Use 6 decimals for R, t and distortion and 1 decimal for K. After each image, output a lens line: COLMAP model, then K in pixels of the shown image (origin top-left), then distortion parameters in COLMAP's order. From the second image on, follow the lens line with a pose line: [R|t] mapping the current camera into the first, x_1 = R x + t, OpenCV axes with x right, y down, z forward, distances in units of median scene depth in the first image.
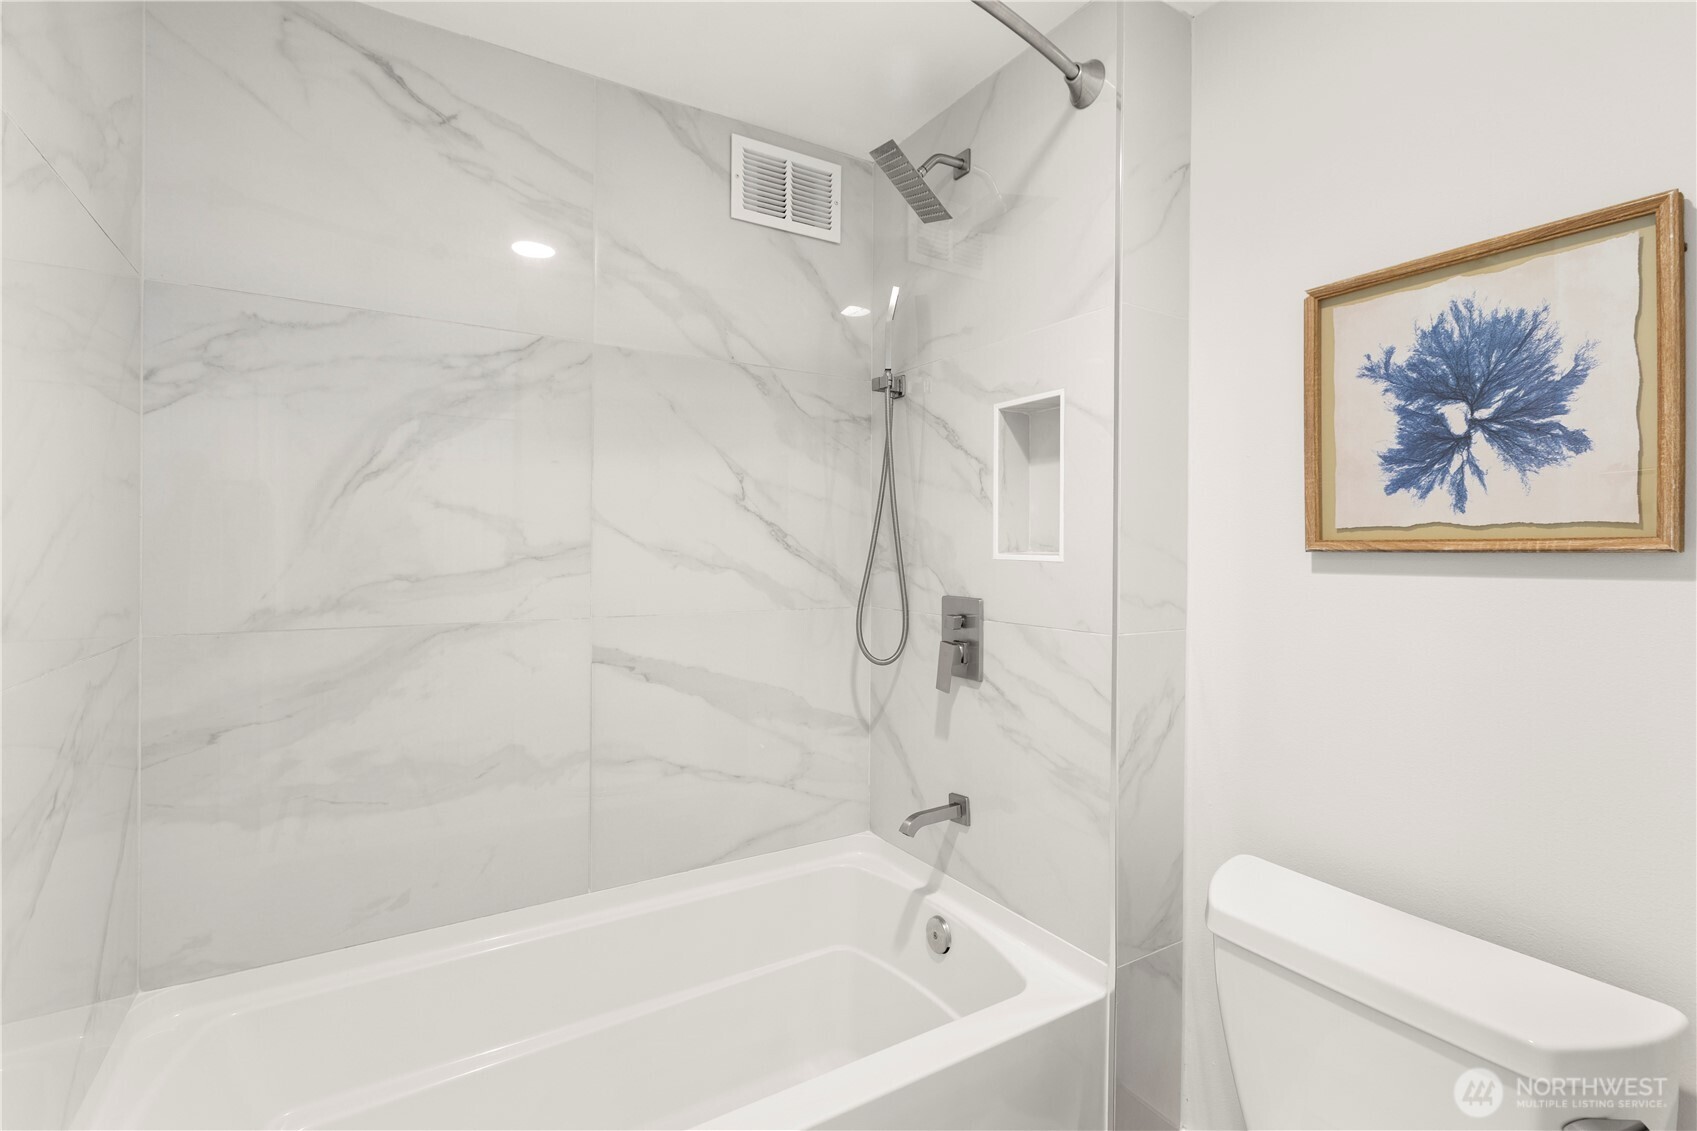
lens RADIAL K [[763.4, 0, 843.7], [0, 763.4, 547.6], [0, 0, 1]] dist [0.001771, 0.000700]
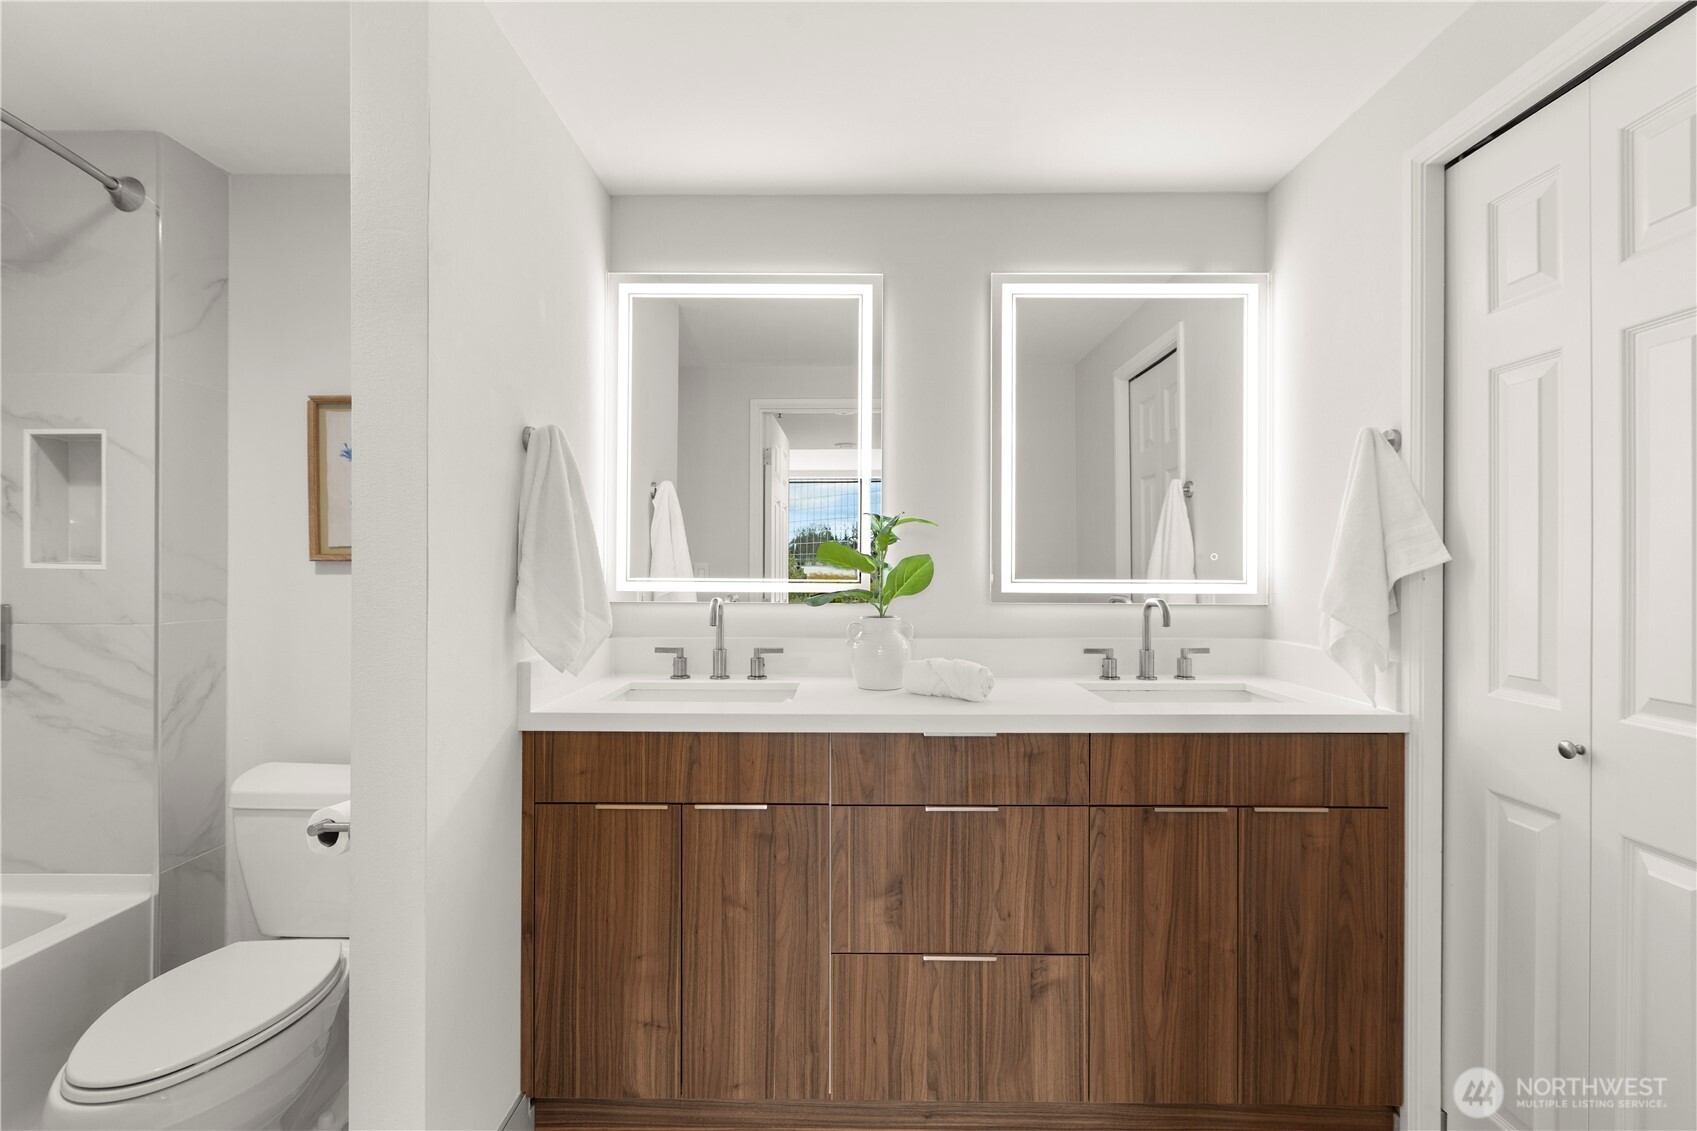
lens RADIAL K [[755.5, 0, 848.5], [0, 755.5, 565.5], [0, 0, 1]] dist [-0.003849, -0.001502]
pose [[0.513861, -0.008009, 0.857836, -0.139605], [-0.004625, 0.999916, 0.012106, -0.008526], [-0.857861, -0.010189, 0.513781, -0.662787]]
